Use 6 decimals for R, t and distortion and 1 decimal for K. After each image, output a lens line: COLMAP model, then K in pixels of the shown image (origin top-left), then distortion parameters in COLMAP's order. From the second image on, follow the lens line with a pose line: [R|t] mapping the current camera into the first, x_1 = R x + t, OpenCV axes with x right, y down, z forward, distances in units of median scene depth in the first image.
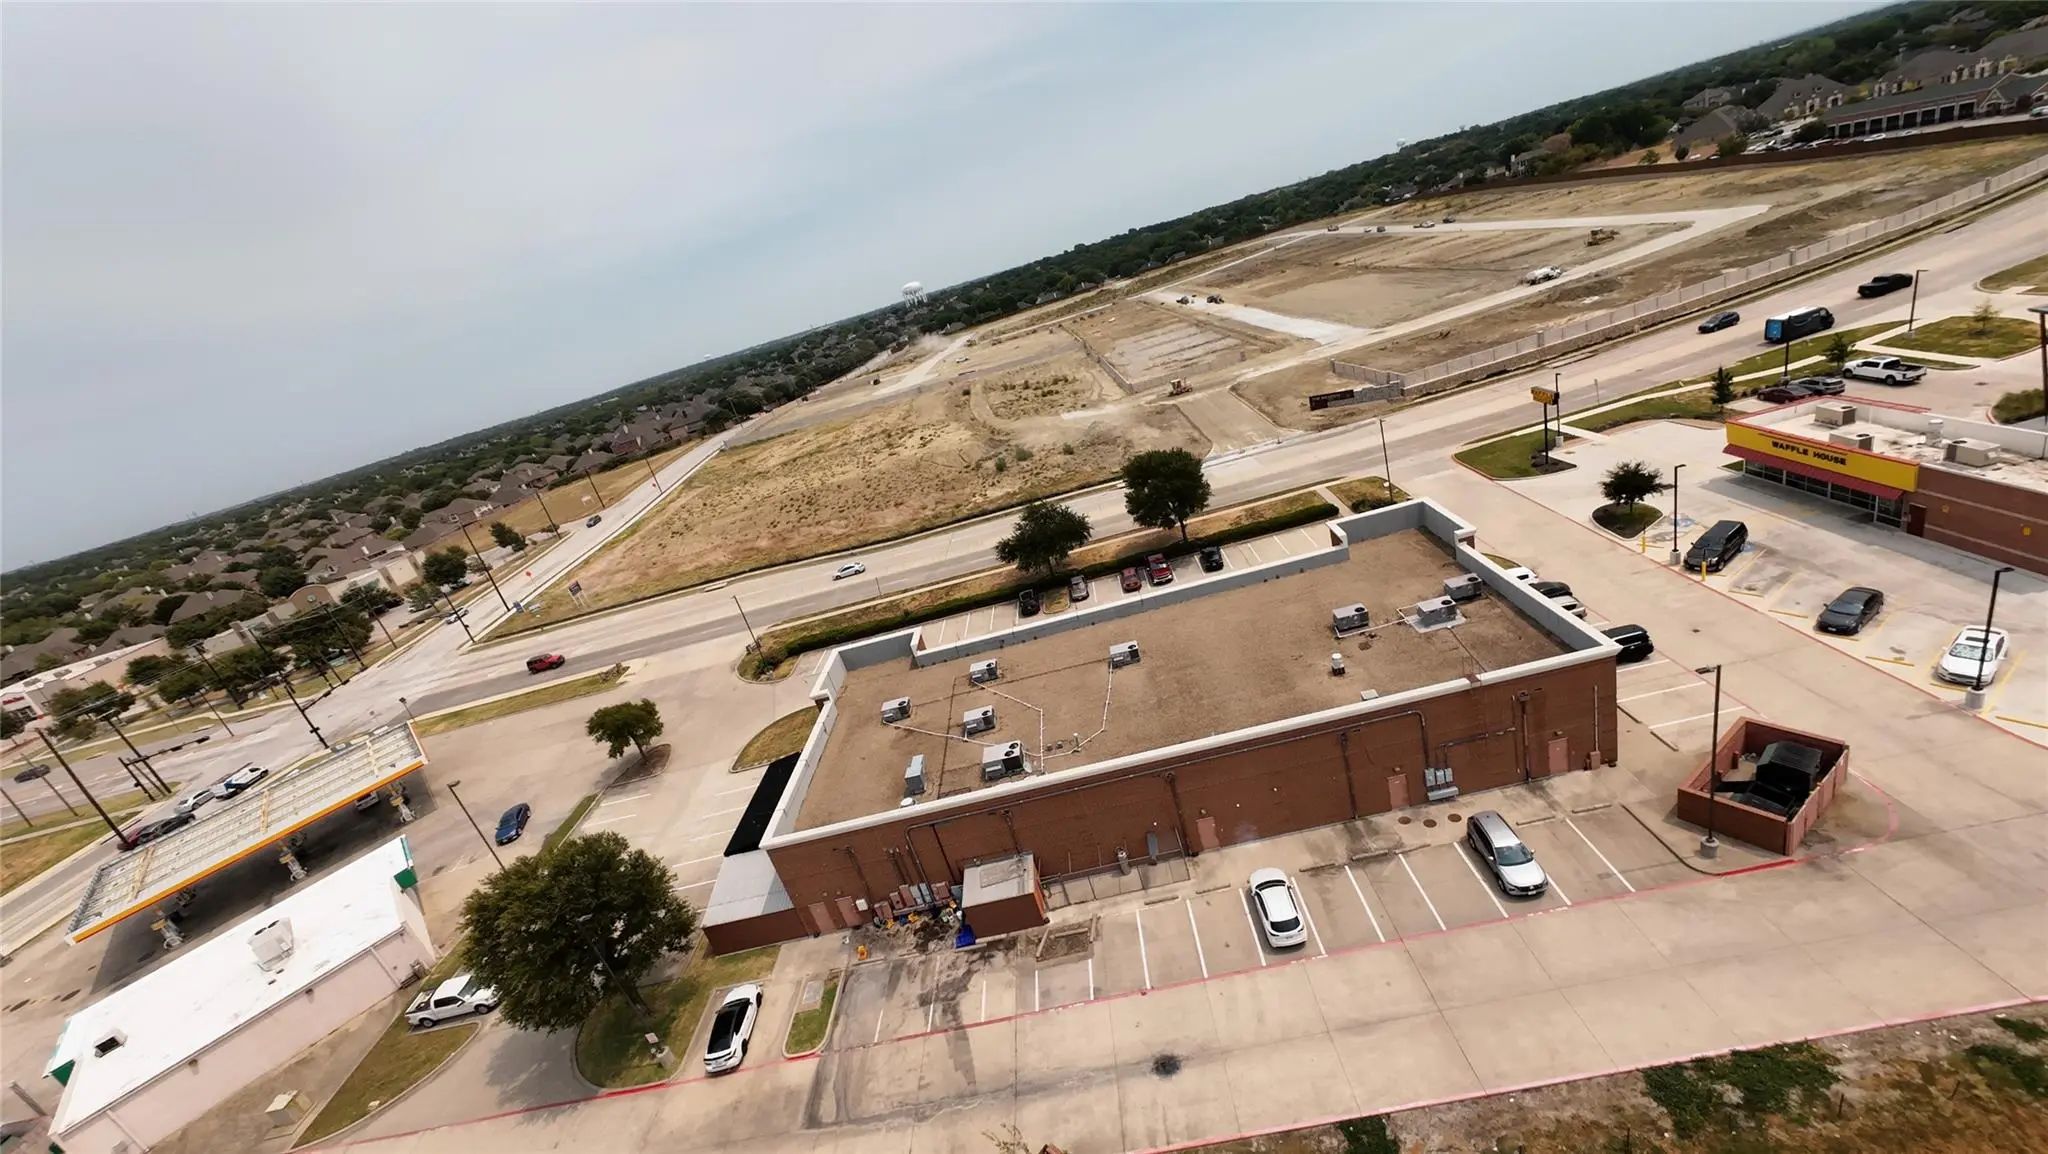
lens RADIAL K [[798.6, 0, 1024.0], [0, 798.6, 577.0], [0, 0, 1]] dist [-0.001389, 0.002582]
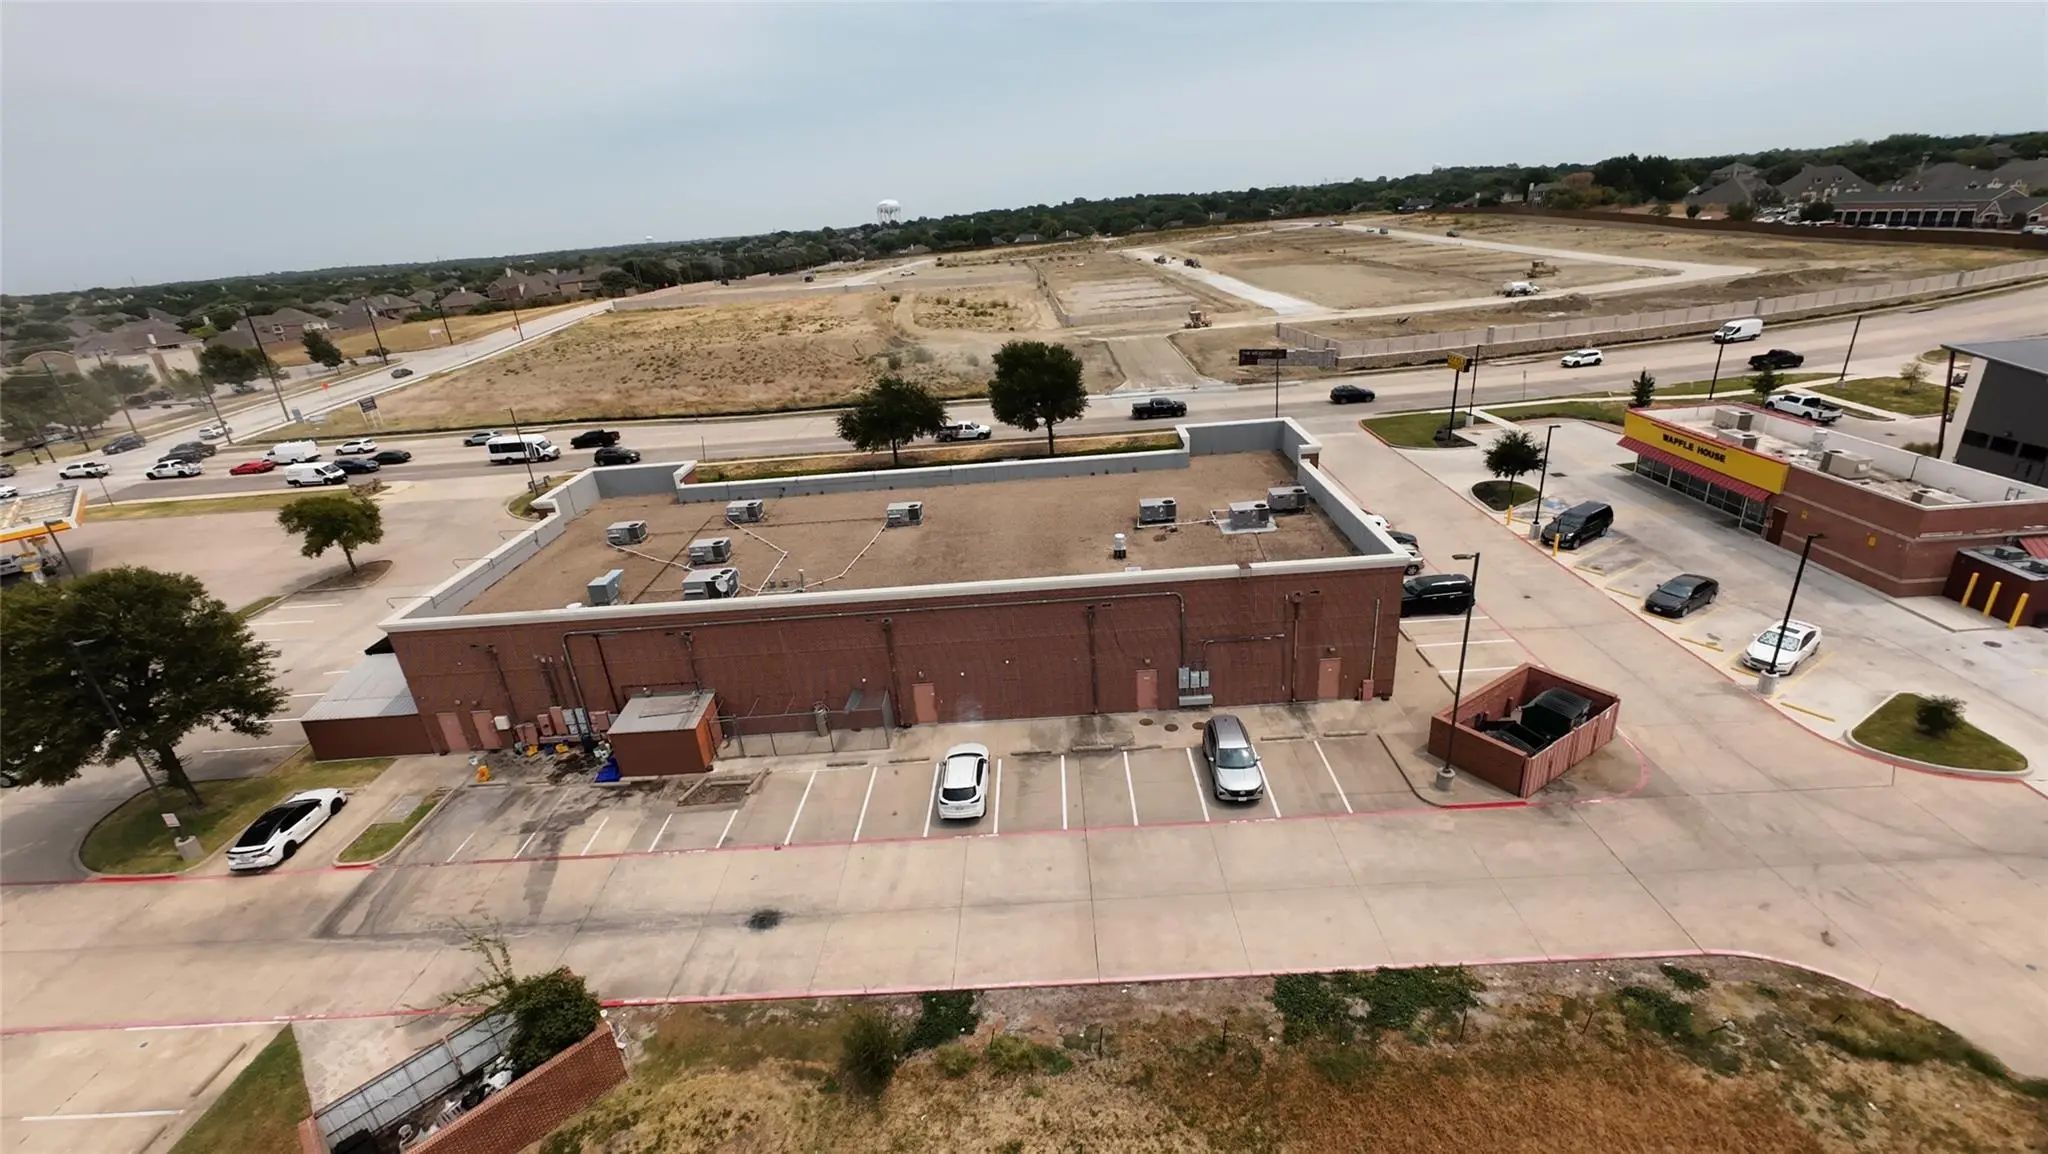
lens RADIAL K [[872.8, 0, 1024.0], [0, 872.8, 577.0], [0, 0, 1]] dist [-0.002990, 0.003383]
pose [[0.980083, 0.184405, 0.073698, 0.235263], [-0.185676, 0.982553, 0.010716, 0.155756], [-0.070436, -0.024186, 0.997223, 0.069570]]
